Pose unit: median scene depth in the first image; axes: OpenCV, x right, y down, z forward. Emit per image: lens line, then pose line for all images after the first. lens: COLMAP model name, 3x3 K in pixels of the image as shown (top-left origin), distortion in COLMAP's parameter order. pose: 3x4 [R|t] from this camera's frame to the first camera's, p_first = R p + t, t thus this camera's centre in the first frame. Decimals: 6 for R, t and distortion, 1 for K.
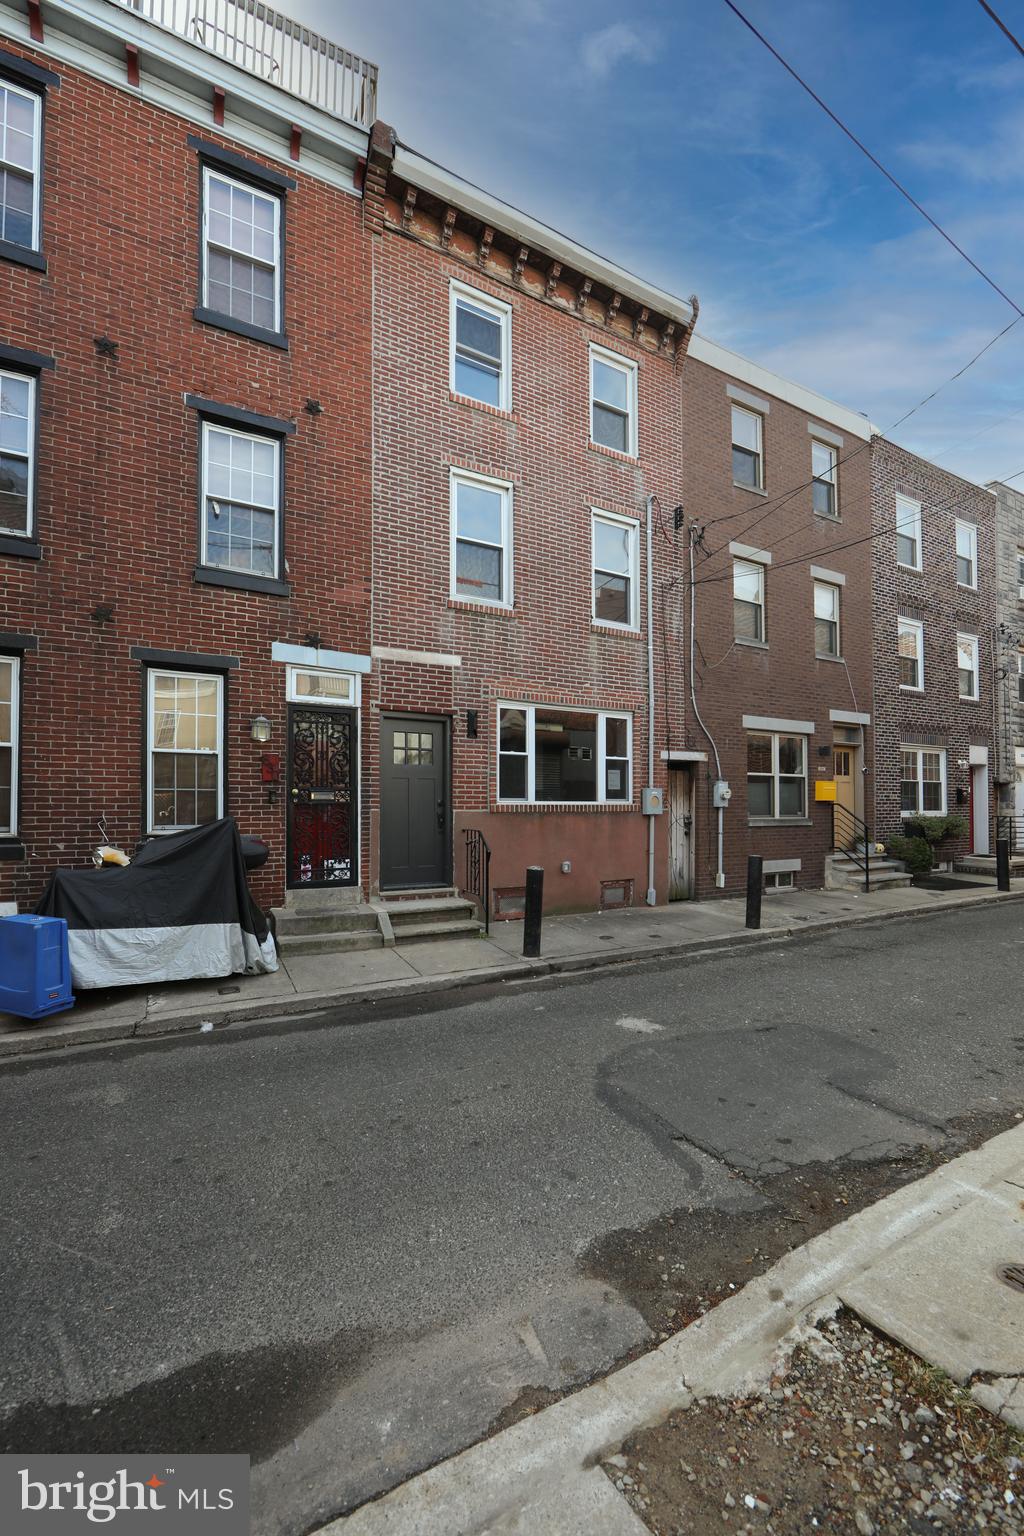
lens RADIAL K [[598.9, 0, 529.1], [0, 598.9, 788.9], [0, 0, 1]] dist [-0.010467, 0.001525]
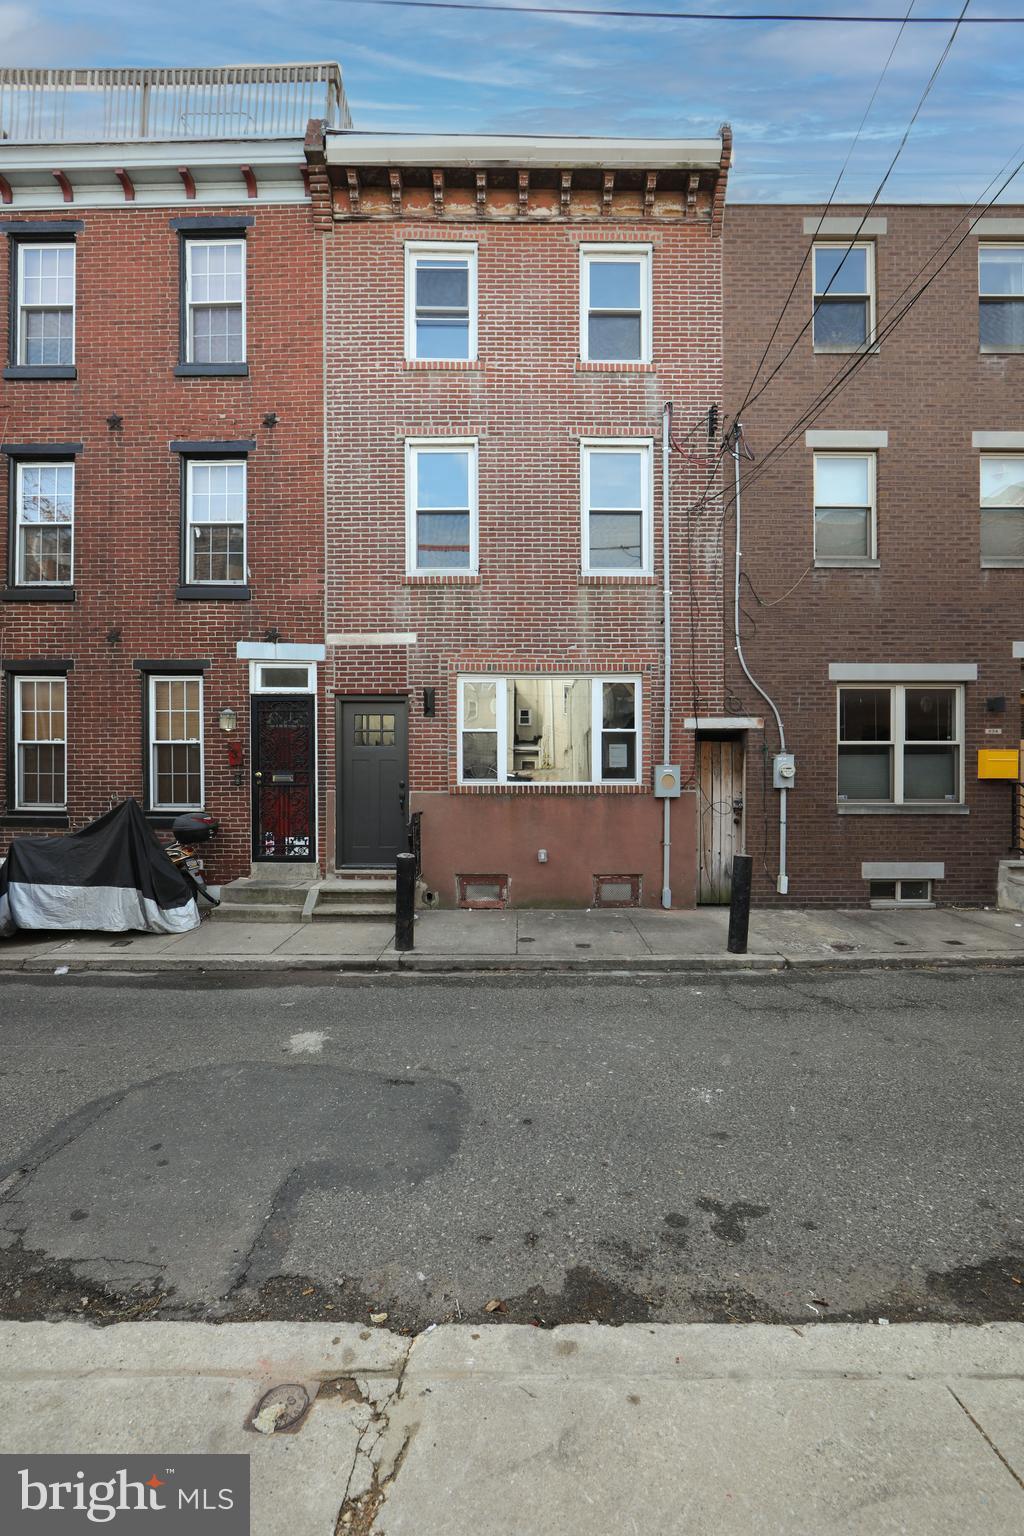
lens RADIAL K [[598.9, 0, 511.0], [0, 598.9, 778.5], [0, 0, 1]] dist [-0.010467, 0.001525]
pose [[0.878851, -0.004960, -0.477070, 0.528820], [0.014926, 0.999742, 0.017101, -0.000167], [0.476862, -0.022150, 0.878699, 0.236274]]
